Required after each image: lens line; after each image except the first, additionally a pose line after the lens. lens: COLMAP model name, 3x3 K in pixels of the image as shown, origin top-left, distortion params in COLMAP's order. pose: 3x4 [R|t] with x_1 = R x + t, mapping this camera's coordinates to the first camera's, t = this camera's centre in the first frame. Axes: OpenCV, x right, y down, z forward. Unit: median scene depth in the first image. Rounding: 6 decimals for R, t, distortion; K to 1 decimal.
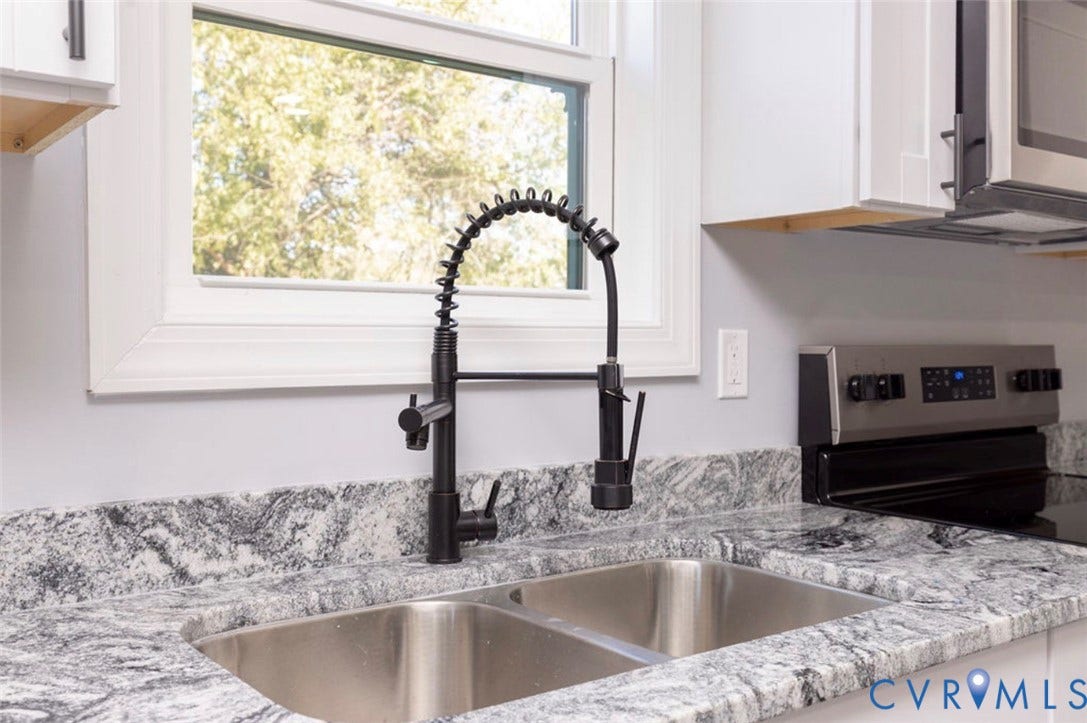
lens RADIAL K [[1043.8, 0, 543.5], [0, 1043.8, 361.5], [0, 0, 1]] dist [0.011586, 0.000157]
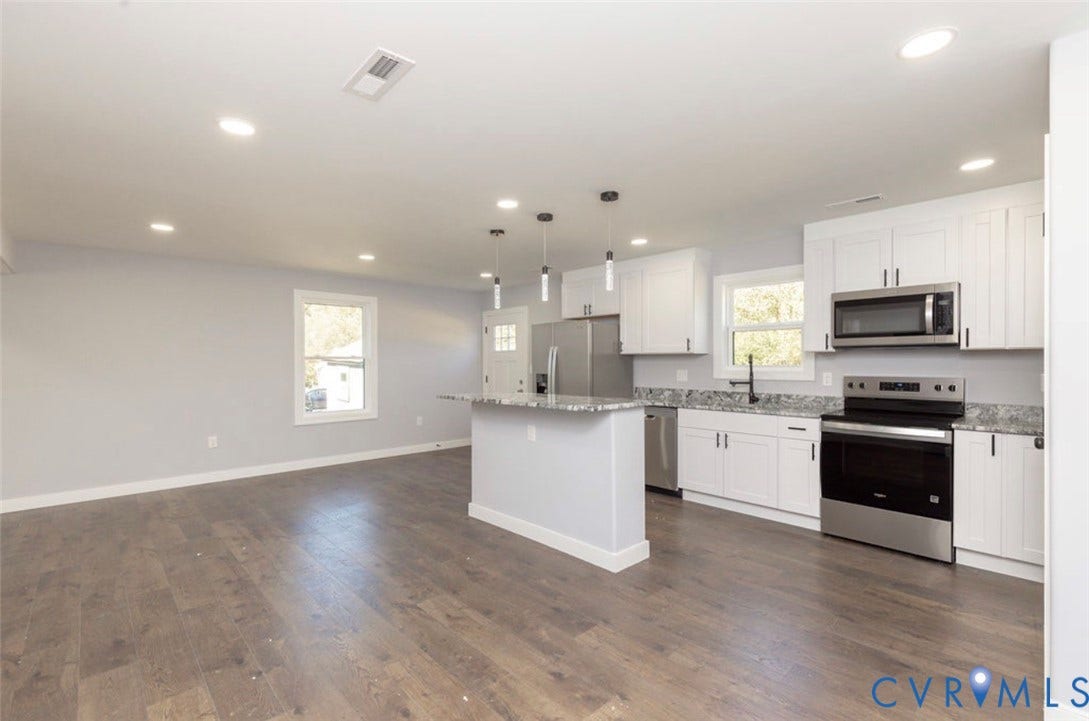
lens RADIAL K [[495.3, 0, 545.3], [0, 495.3, 365.4], [0, 0, 1]] dist [0.002877, -0.000236]
pose [[0.114967, 0.004160, -0.993361, 3.209316], [-0.019173, 0.999814, 0.001968, -0.057395], [0.993184, 0.018820, 0.115025, -0.852696]]
